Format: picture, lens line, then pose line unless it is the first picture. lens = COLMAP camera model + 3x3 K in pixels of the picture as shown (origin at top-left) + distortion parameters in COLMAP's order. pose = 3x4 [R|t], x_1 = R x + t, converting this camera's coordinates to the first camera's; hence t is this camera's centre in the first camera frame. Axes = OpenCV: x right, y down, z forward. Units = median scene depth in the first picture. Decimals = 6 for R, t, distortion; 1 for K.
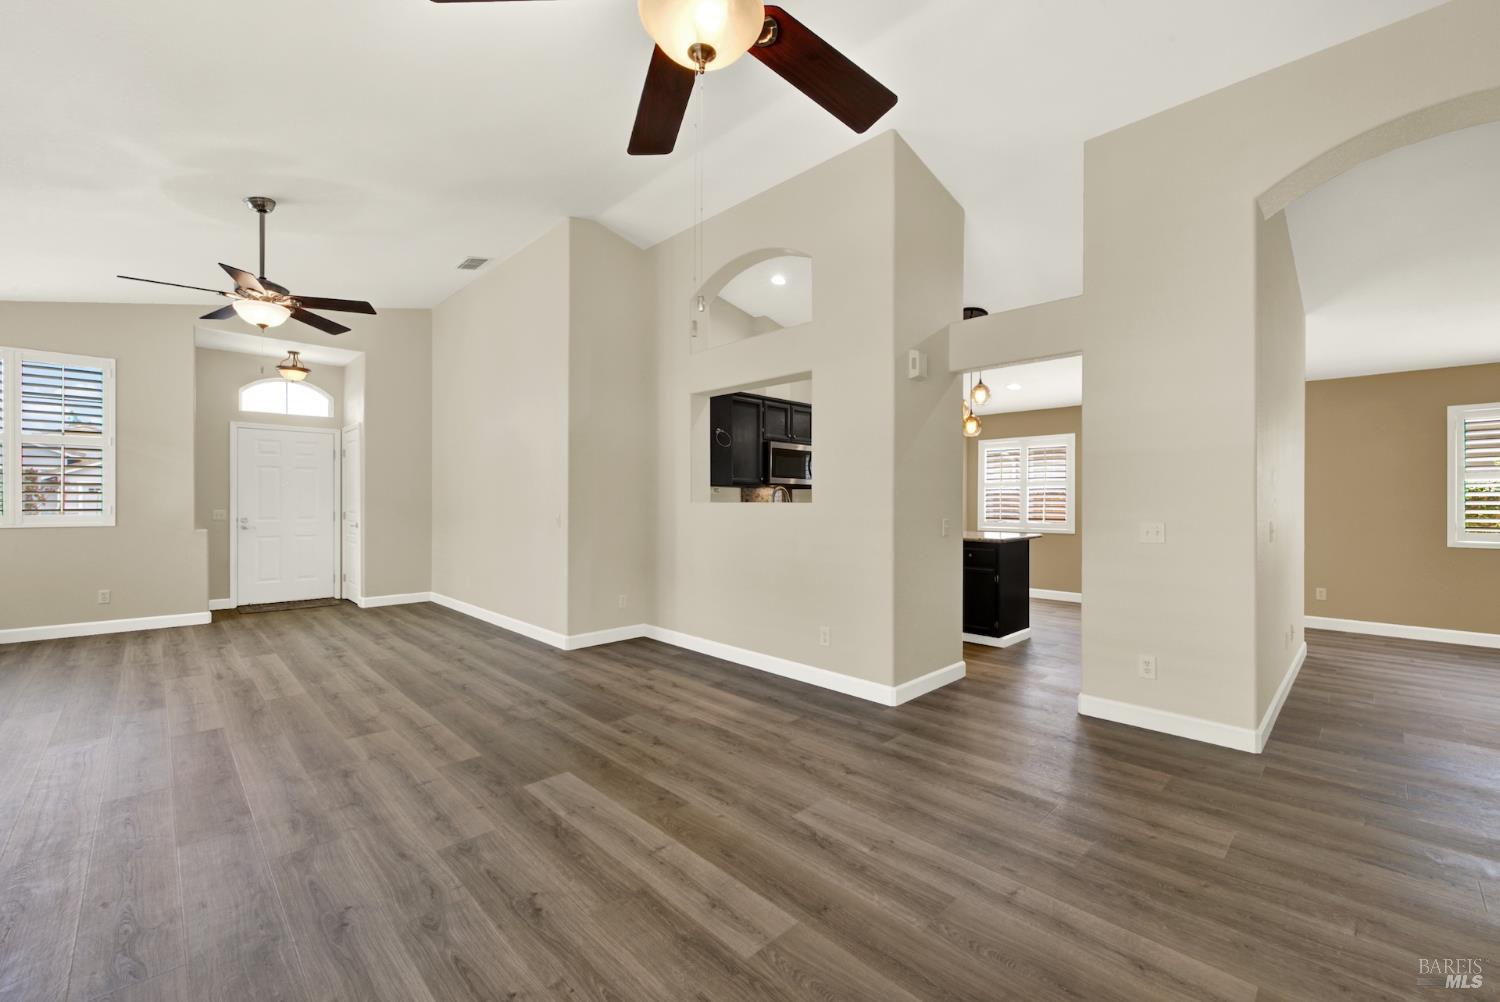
lens RADIAL K [[620.4, 0, 761.5], [0, 620.4, 503.0], [0, 0, 1]] dist [0.000223, -0.000335]
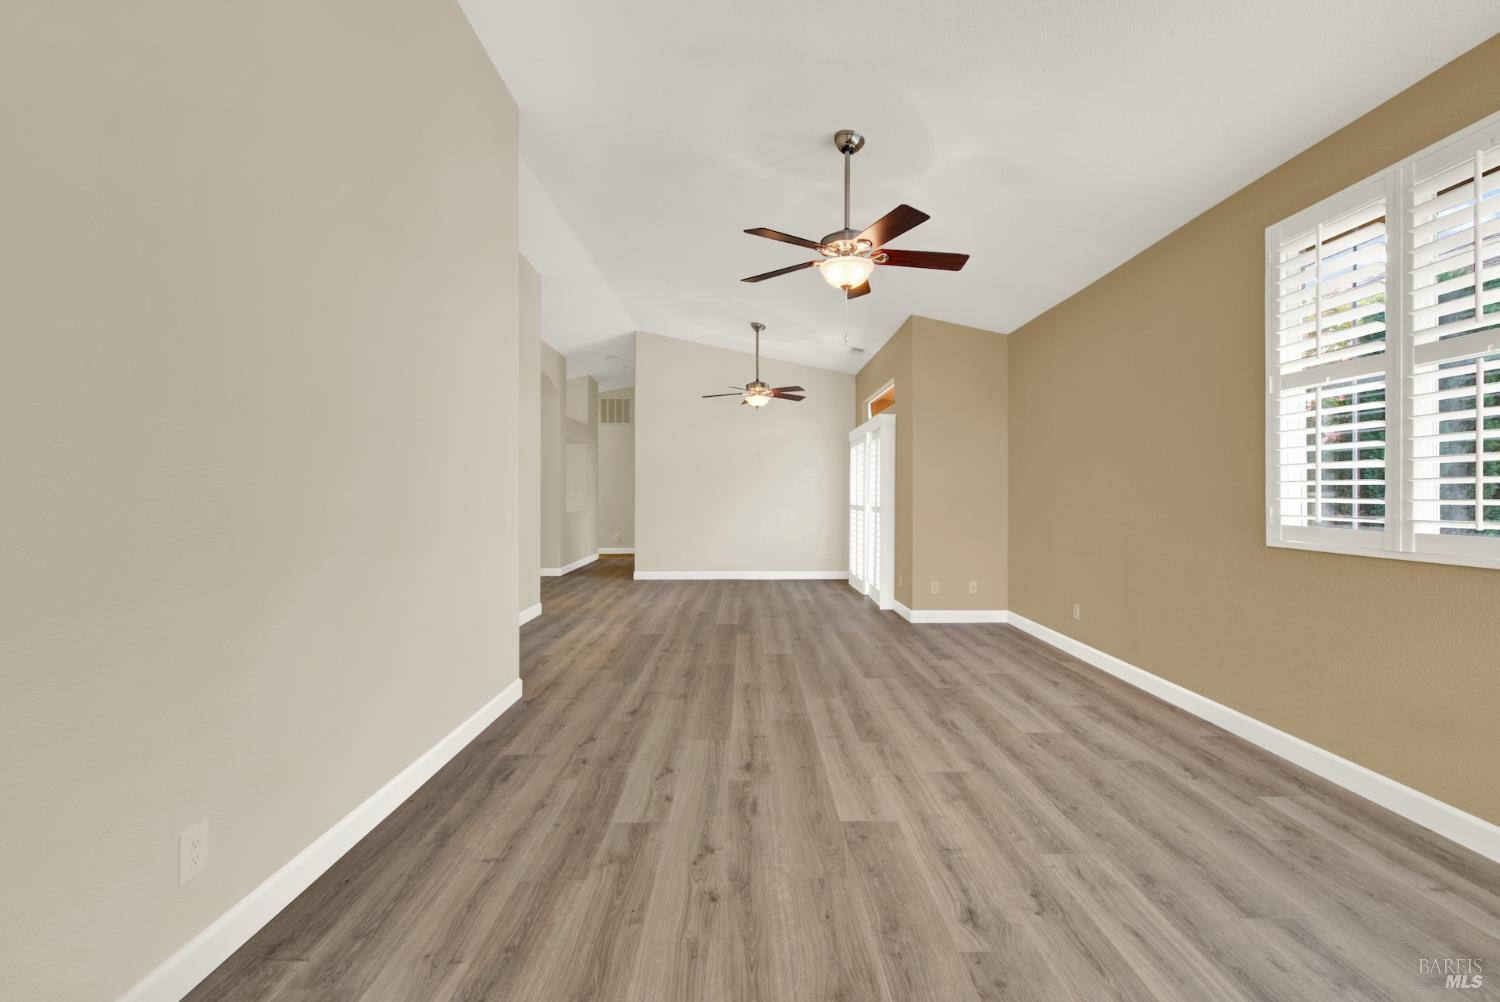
lens RADIAL K [[606.4, 0, 758.5], [0, 606.4, 501.3], [0, 0, 1]] dist [0.001297, -0.000408]
pose [[-0.724116, -0.011905, 0.689576, -1.461992], [-0.002845, 0.999894, 0.014276, -0.009339], [-0.689672, 0.008375, -0.724073, 1.908325]]
